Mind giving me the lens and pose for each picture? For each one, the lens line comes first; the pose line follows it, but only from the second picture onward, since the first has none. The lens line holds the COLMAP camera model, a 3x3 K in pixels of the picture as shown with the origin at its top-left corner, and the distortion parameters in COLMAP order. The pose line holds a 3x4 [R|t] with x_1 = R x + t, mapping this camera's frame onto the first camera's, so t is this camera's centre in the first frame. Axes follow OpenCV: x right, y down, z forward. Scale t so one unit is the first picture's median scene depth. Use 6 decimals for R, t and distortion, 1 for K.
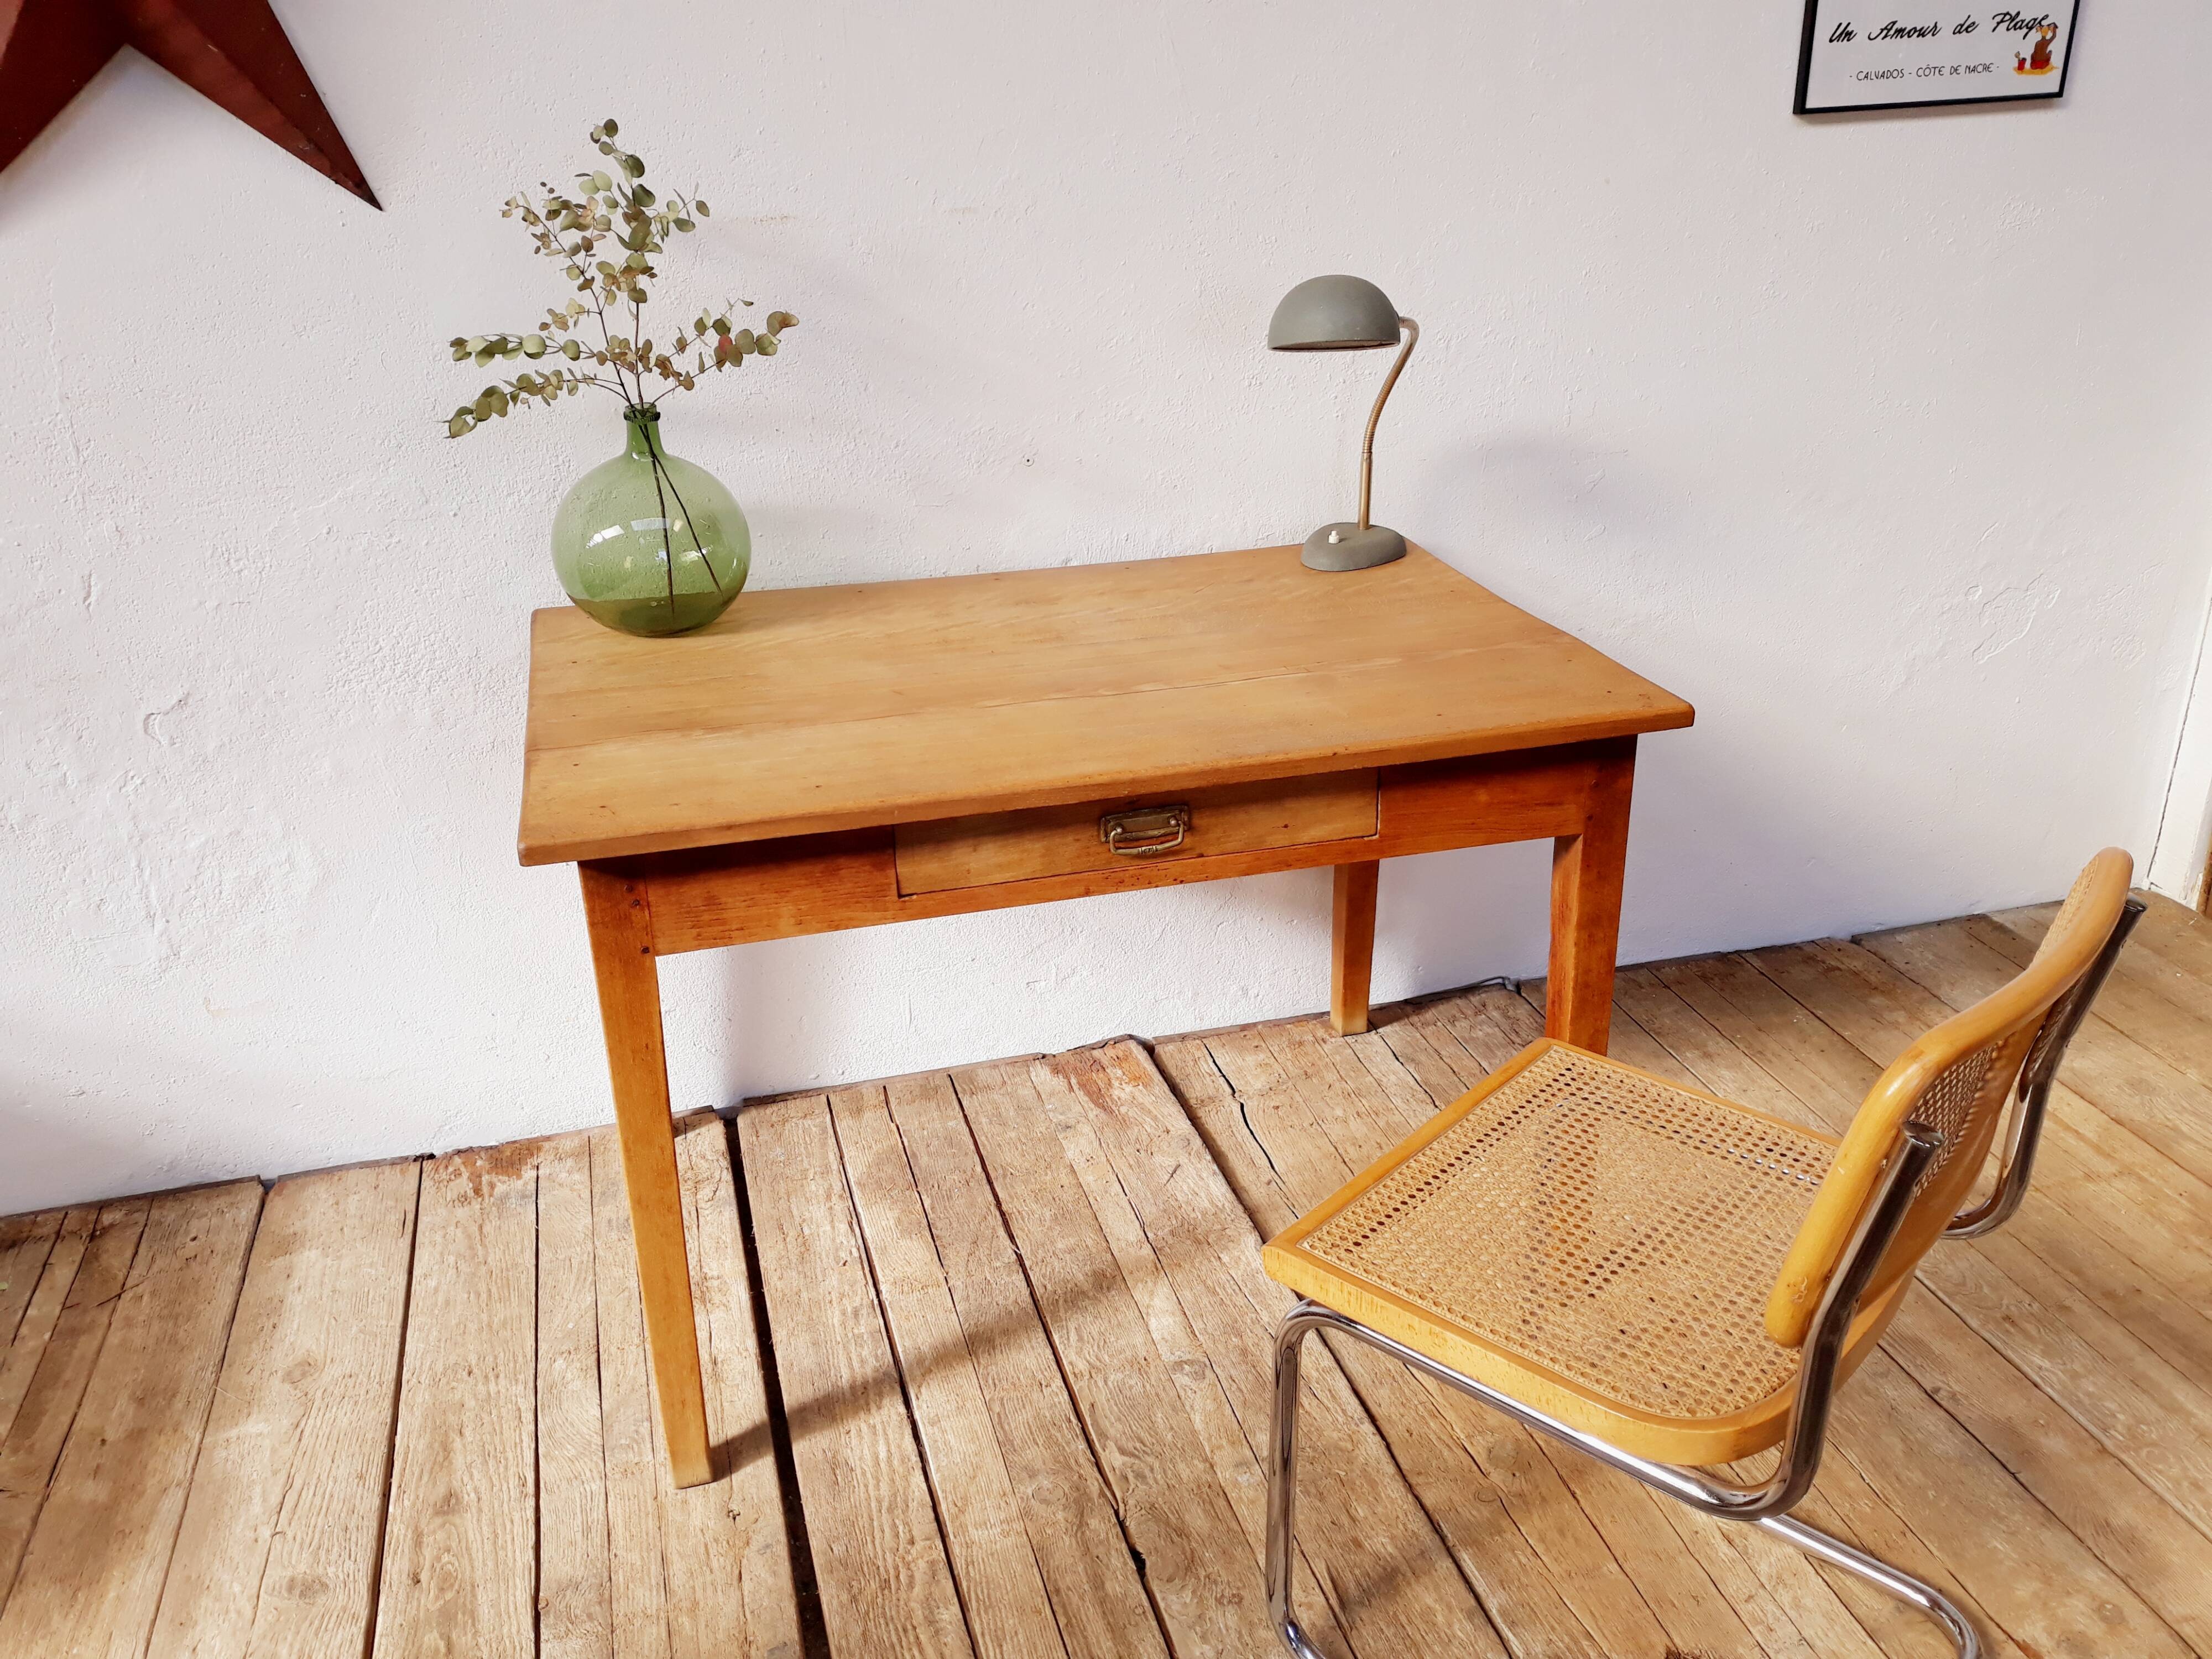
lens RADIAL K [[1843.5, 0, 1098.1], [0, 1843.5, 818.1], [0, 0, 1]] dist [-0.007301, -0.039334]
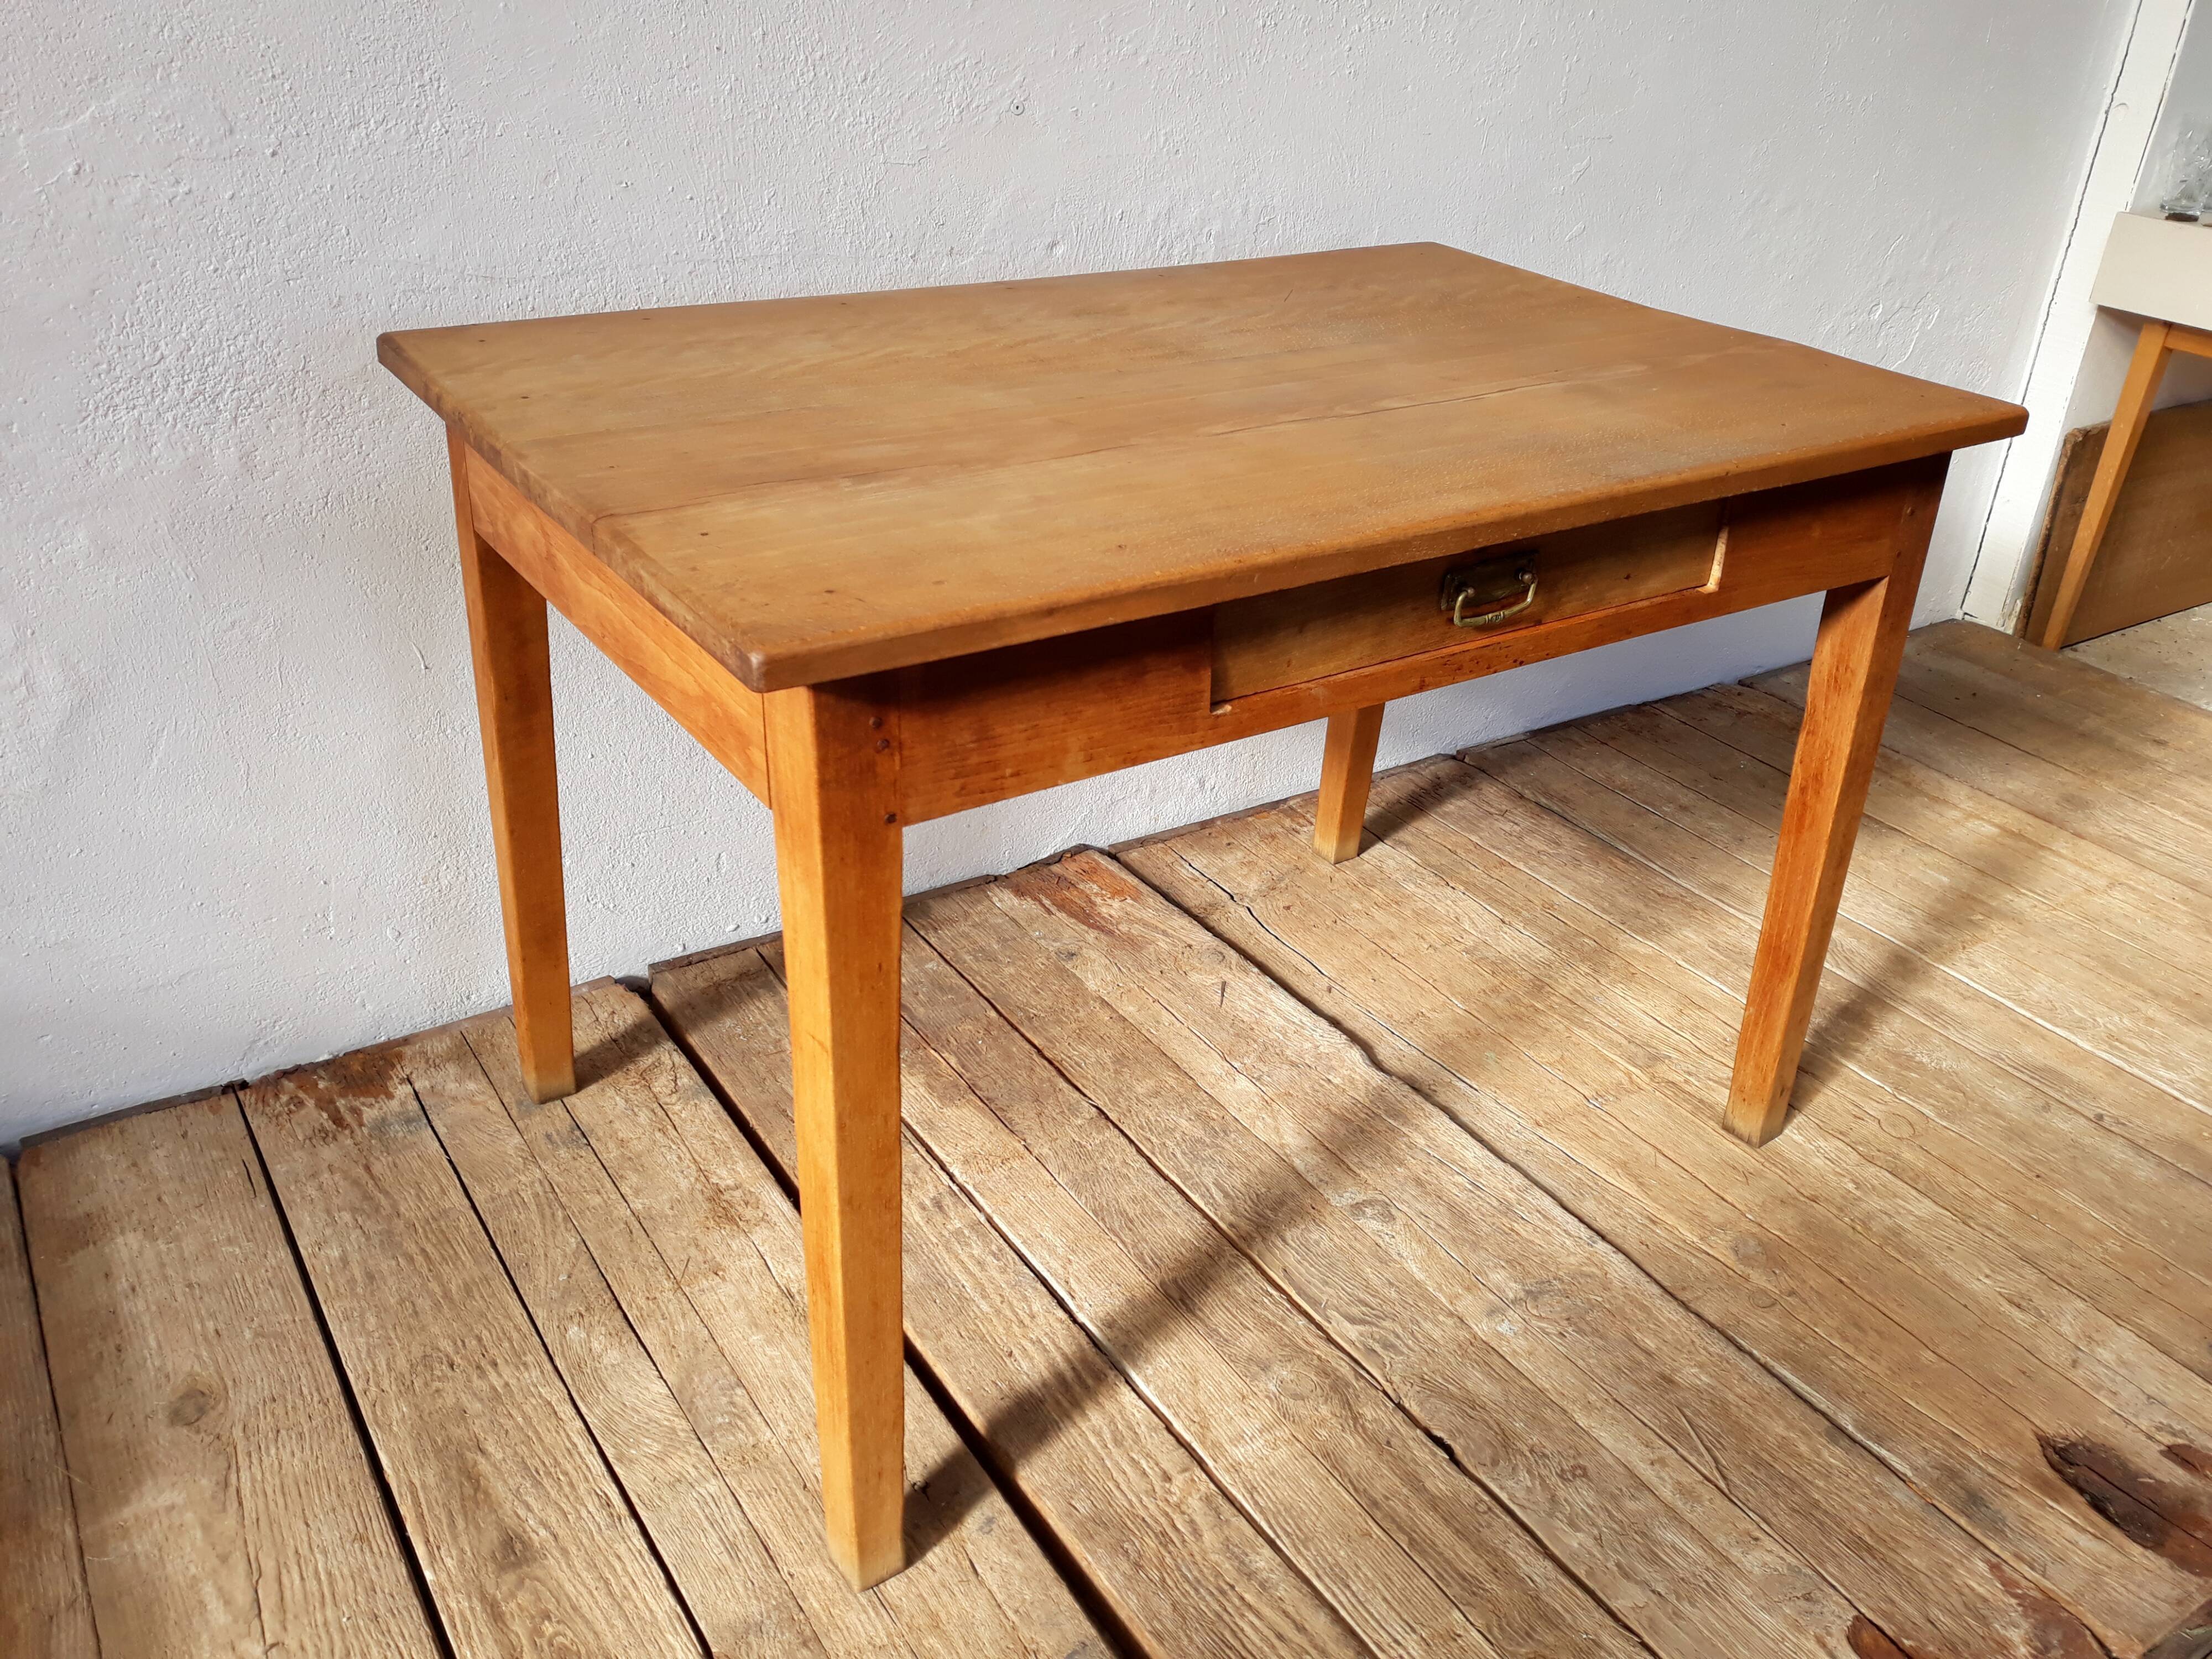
lens RADIAL K [[1843.5, 0, 1097.0], [0, 1843.5, 829.3], [0, 0, 1]] dist [-0.007301, -0.039334]
pose [[0.951318, -0.086419, 0.295849, -0.303514], [0.059169, 0.993240, 0.099869, 0.037543], [-0.302479, -0.077502, 0.950000, 0.262971]]
